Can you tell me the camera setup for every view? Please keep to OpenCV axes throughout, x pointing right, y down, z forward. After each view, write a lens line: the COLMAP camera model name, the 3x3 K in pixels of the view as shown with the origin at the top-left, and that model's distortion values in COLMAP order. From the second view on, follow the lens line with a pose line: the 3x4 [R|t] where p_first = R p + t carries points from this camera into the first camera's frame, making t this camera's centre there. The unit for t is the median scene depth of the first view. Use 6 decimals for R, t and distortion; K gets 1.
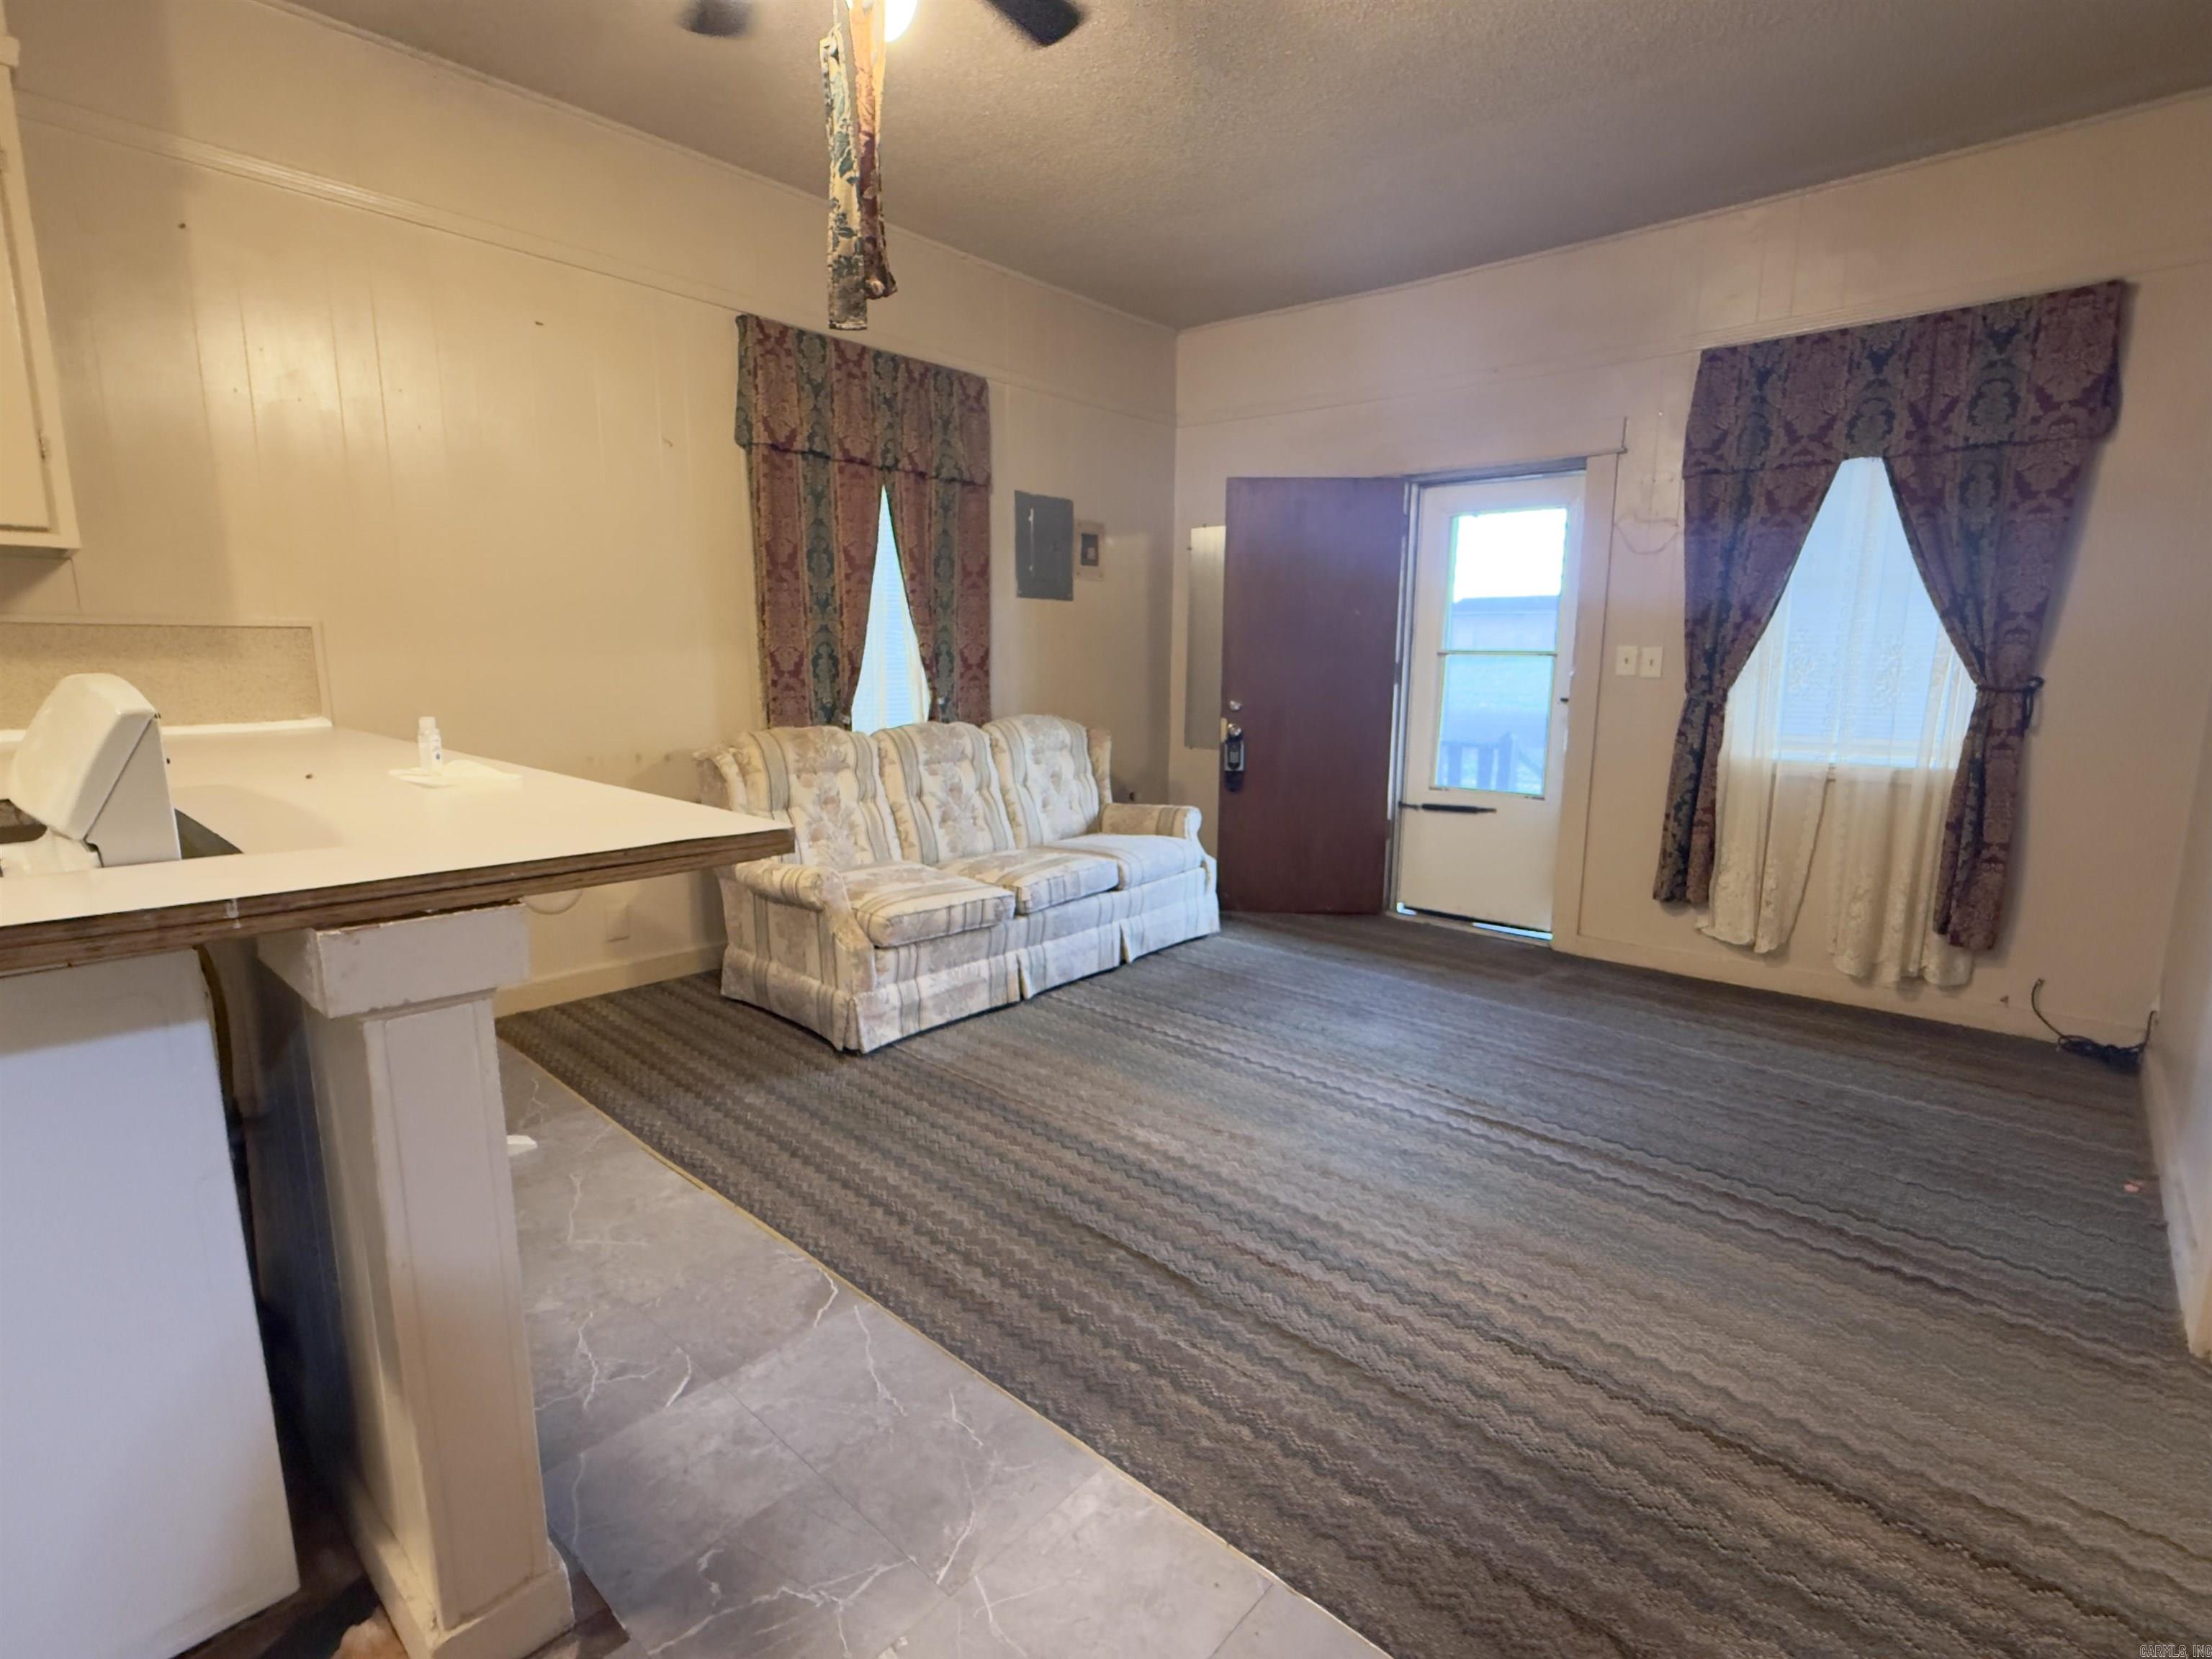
lens RADIAL K [[1044.1, 0, 1106.0], [0, 1044.1, 829.5], [0, 0, 1]] dist [-0.001821, -0.000616]
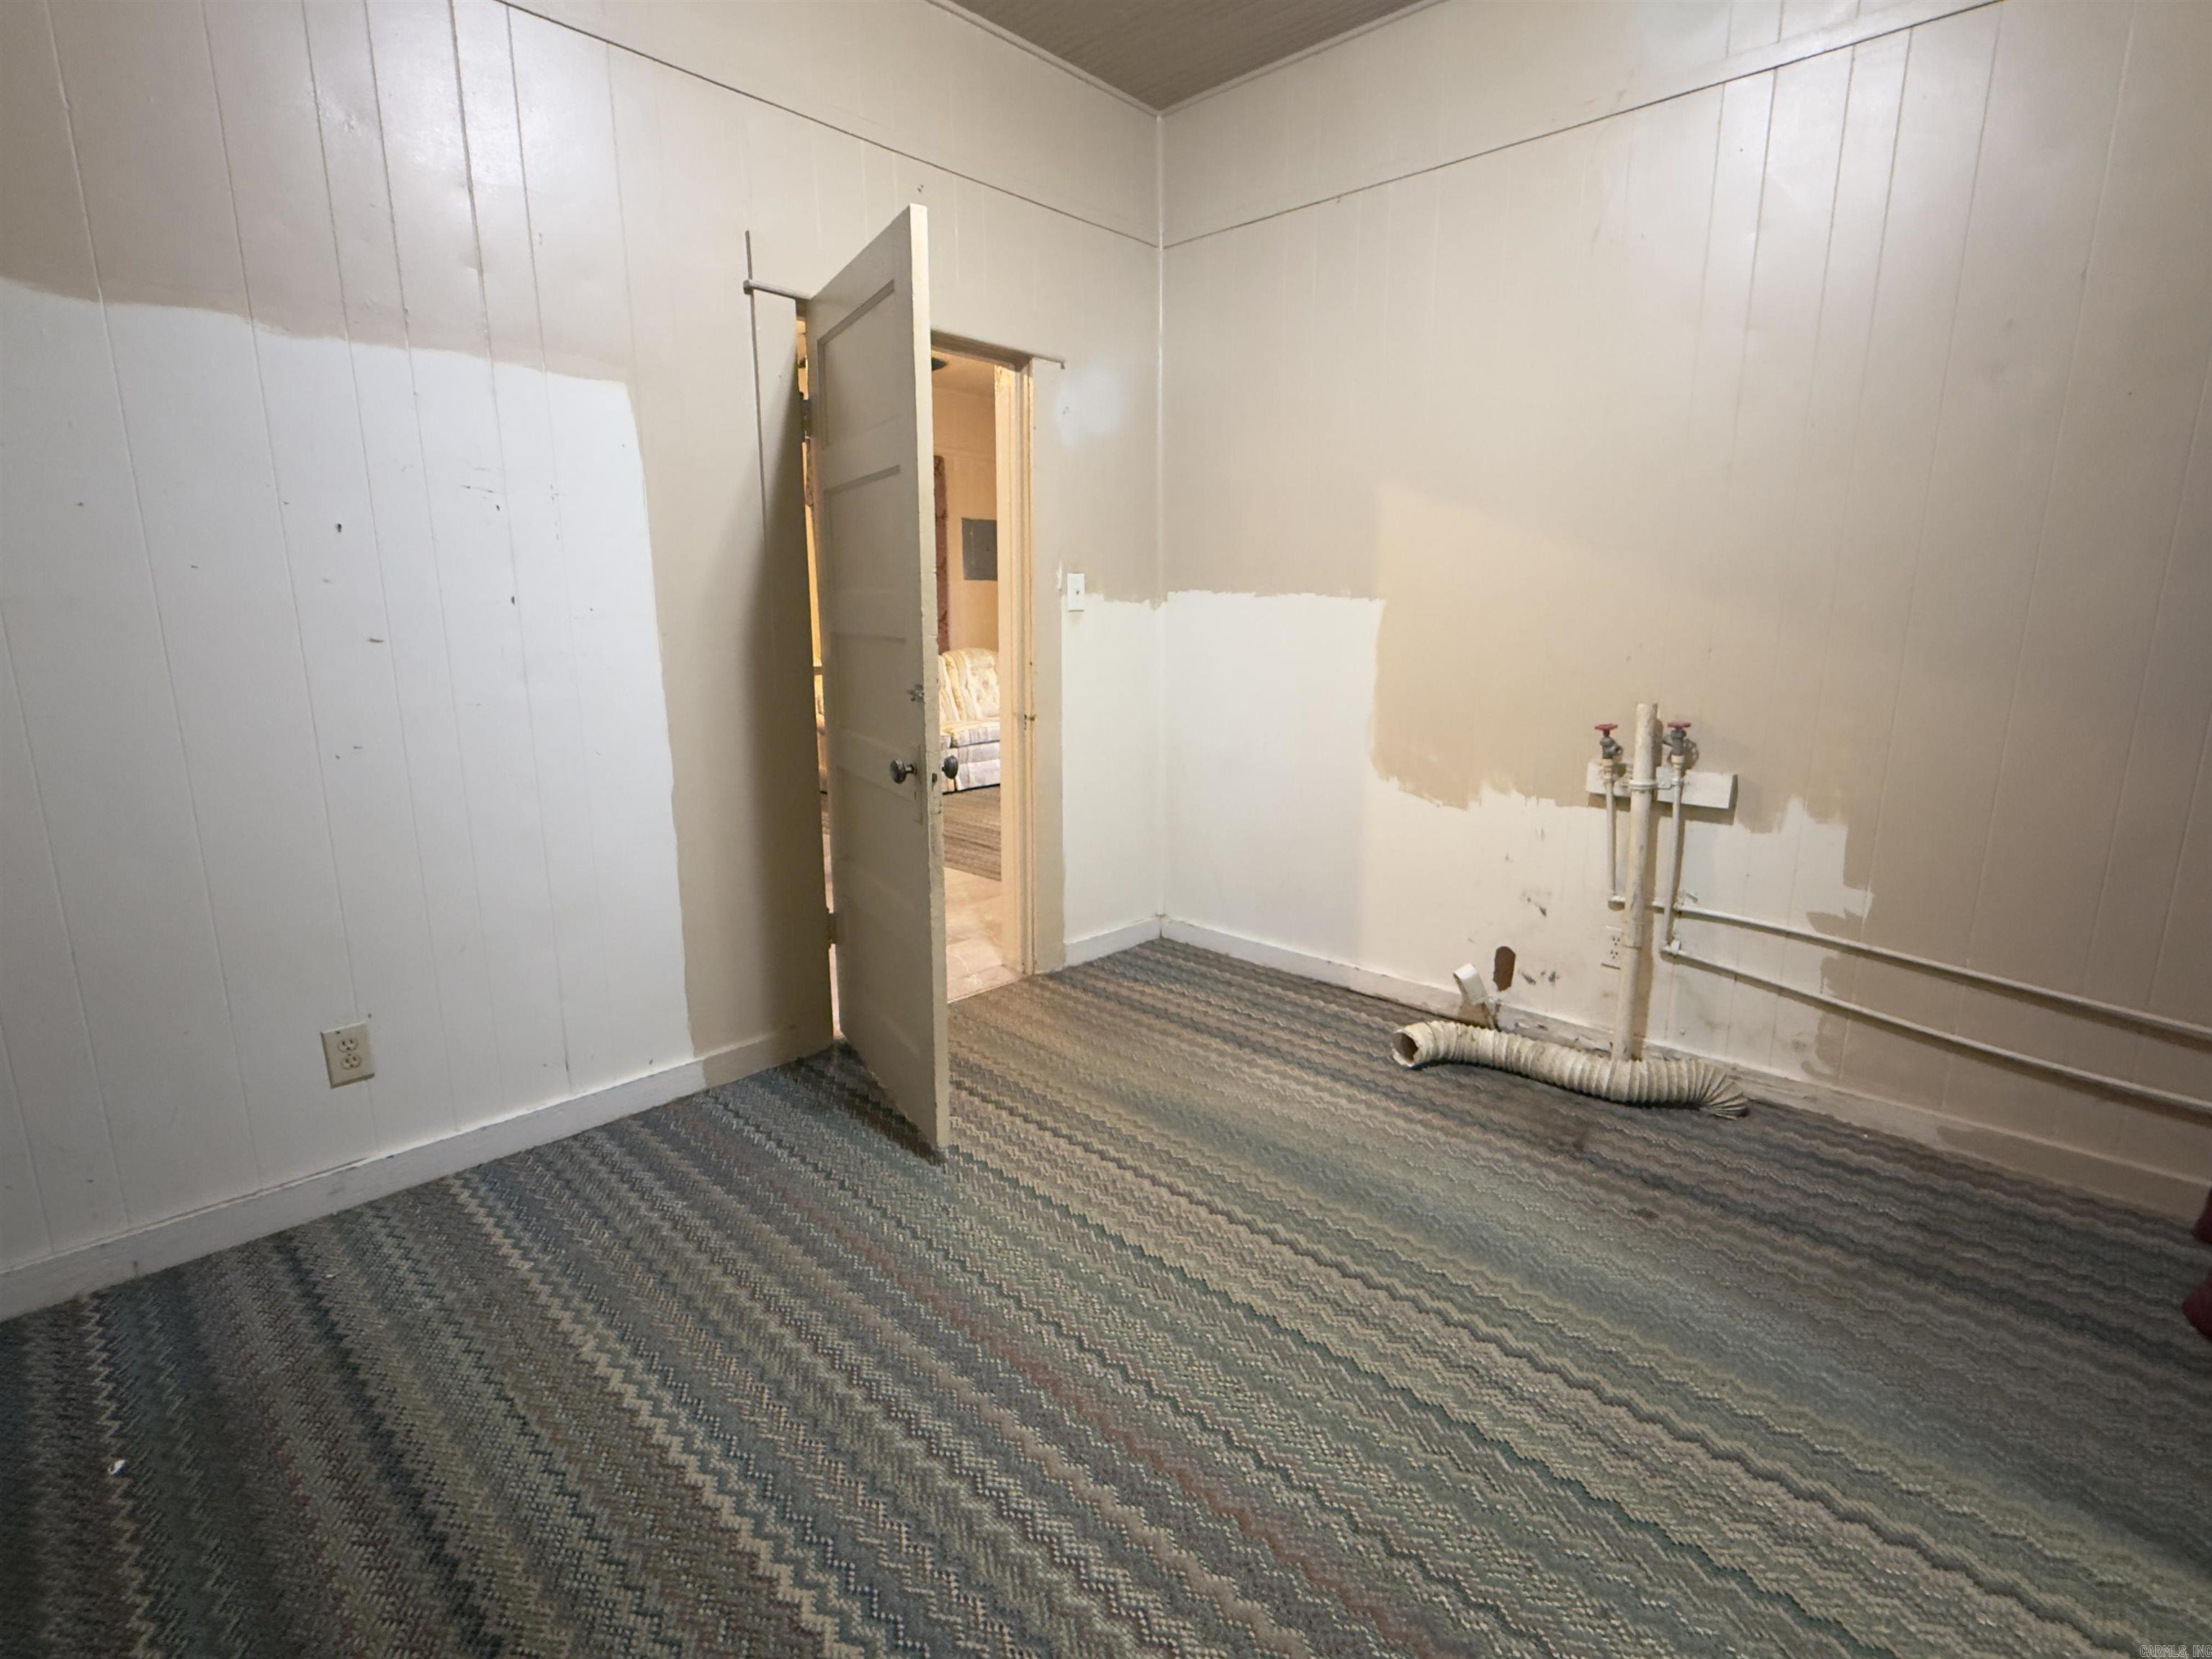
lens RADIAL K [[1044.1, 0, 1106.0], [0, 1044.1, 829.5], [0, 0, 1]] dist [-0.001821, -0.000616]
pose [[0.999603, -0.000646, -0.028164, 0.231913], [0.001737, 0.999248, 0.038726, 0.144545], [0.028118, -0.038759, 0.998853, -0.858137]]
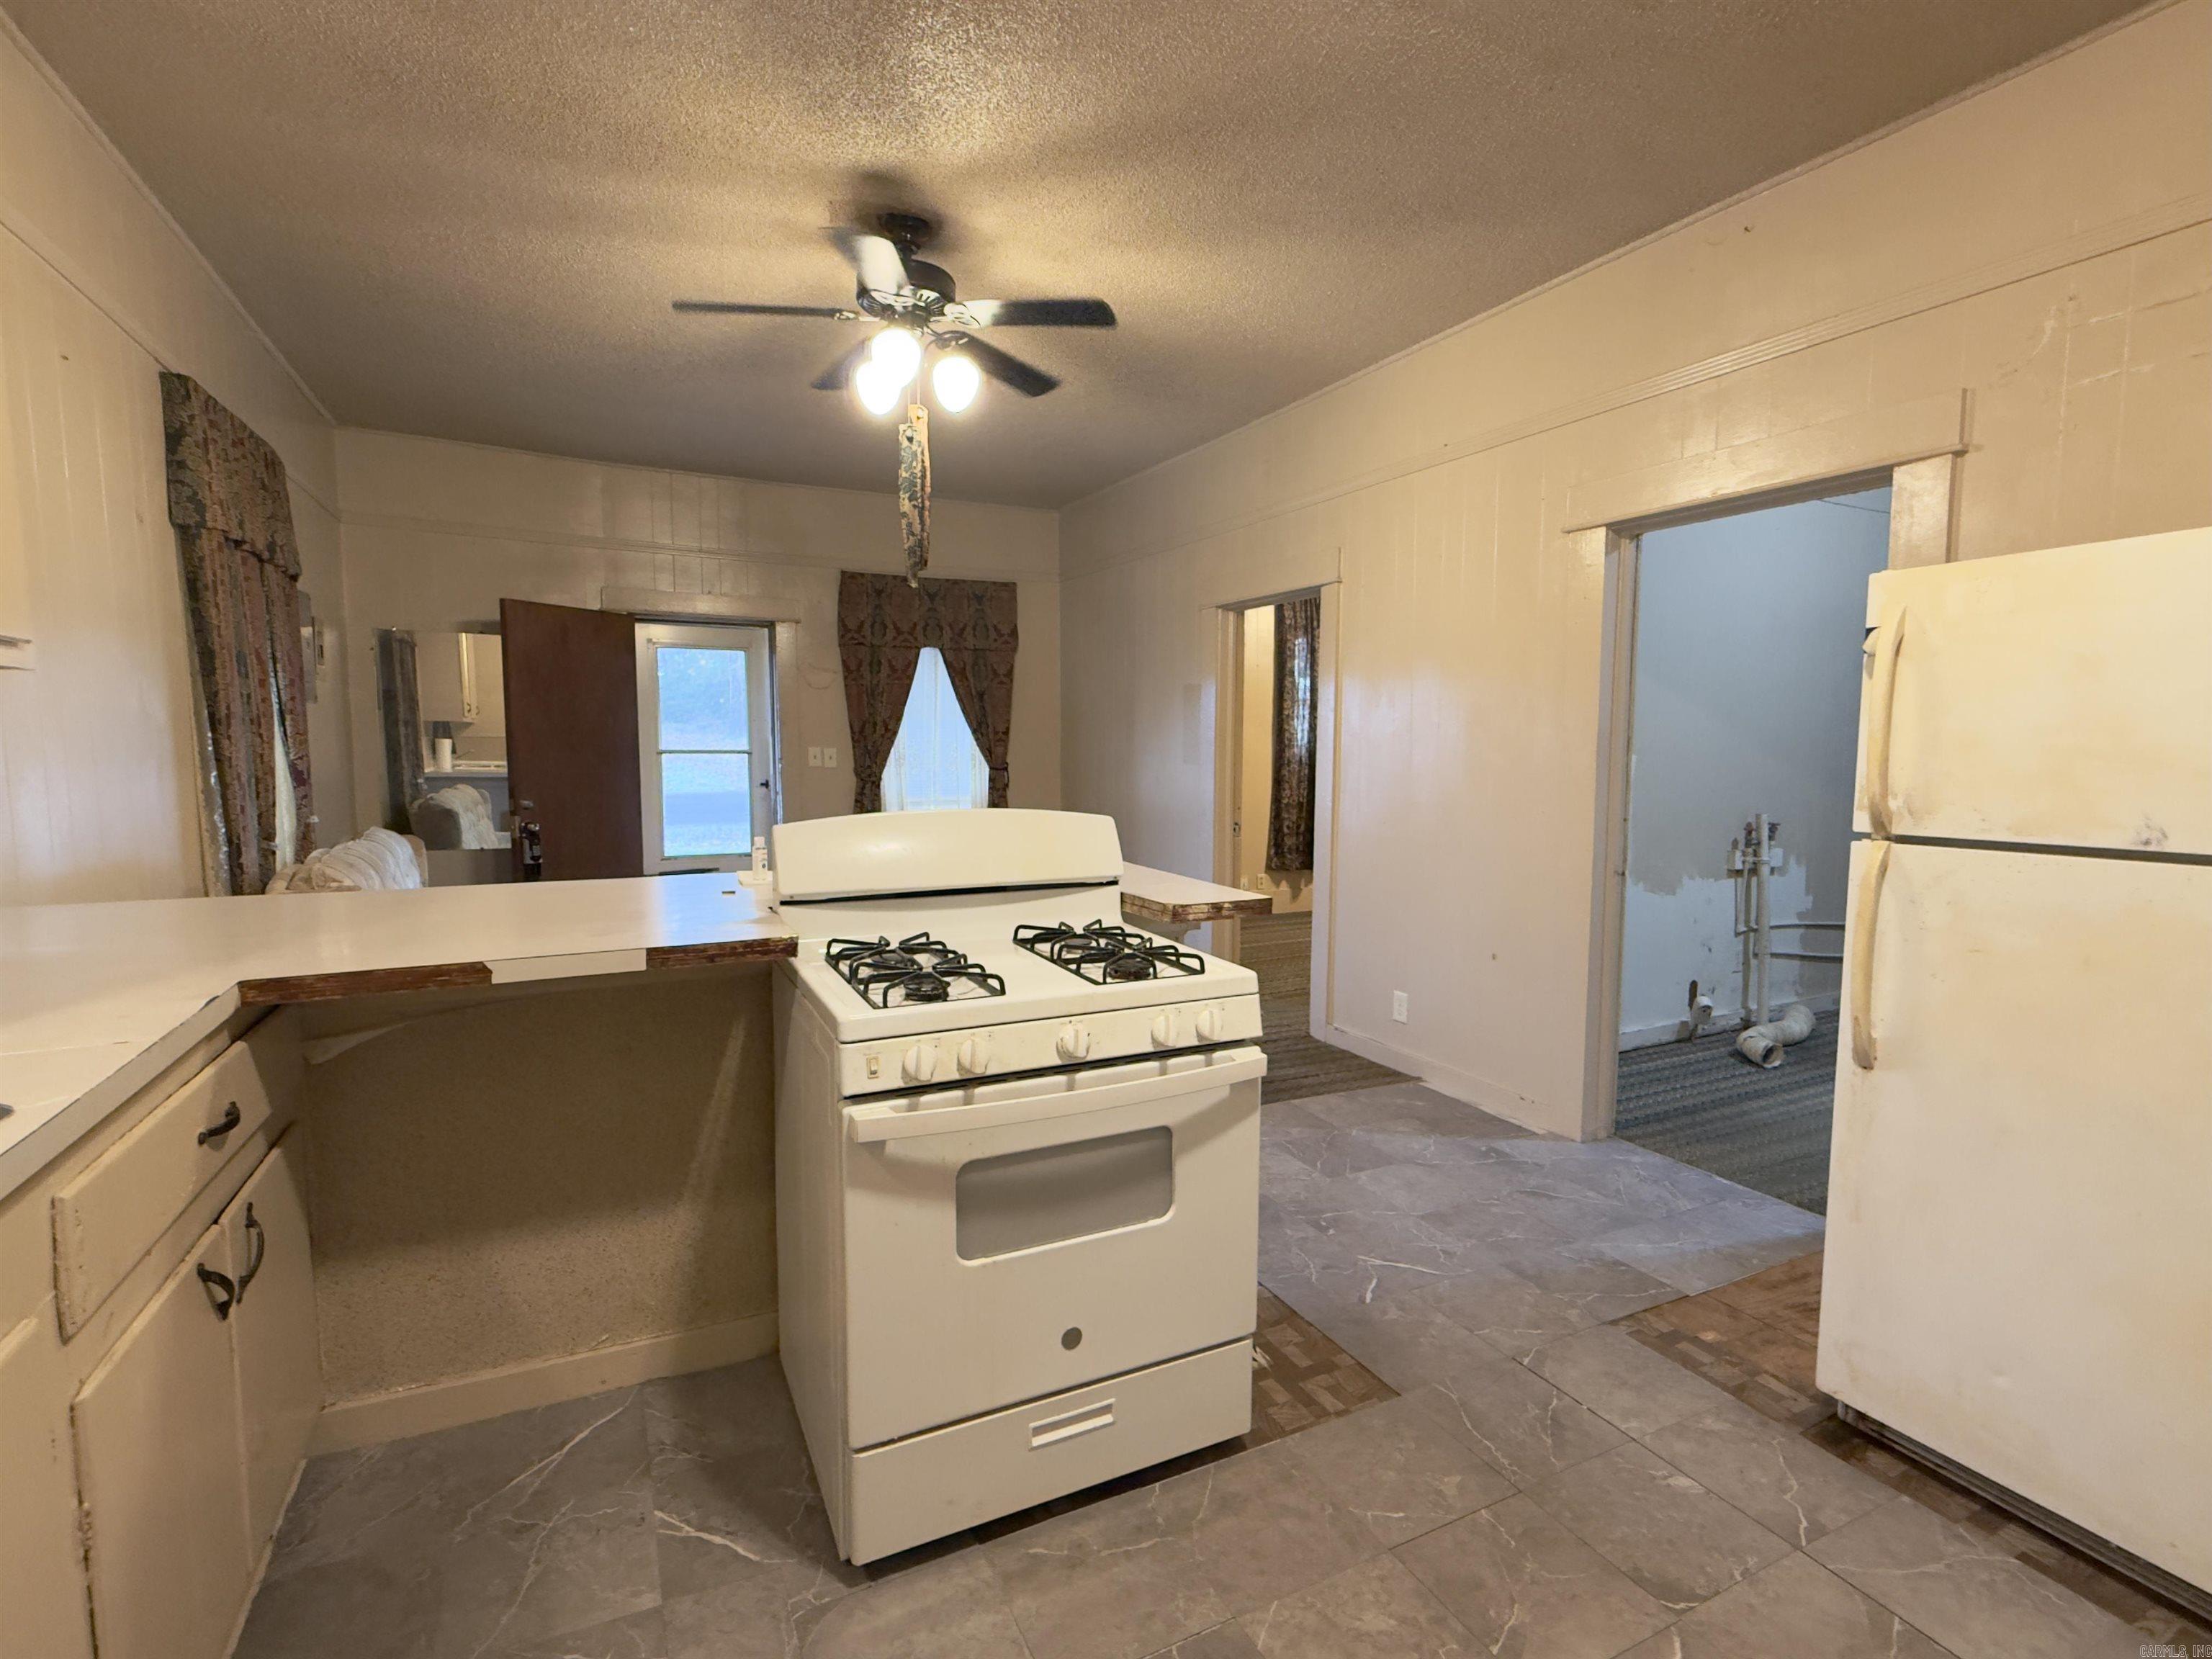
lens RADIAL K [[1044.1, 0, 1106.0], [0, 1044.1, 829.5], [0, 0, 1]] dist [-0.001821, -0.000616]
pose [[0.367539, -0.083995, 0.926207, -0.789065], [0.152921, 0.987816, 0.028900, -0.036572], [-0.917349, 0.131015, 0.375906, 0.048225]]
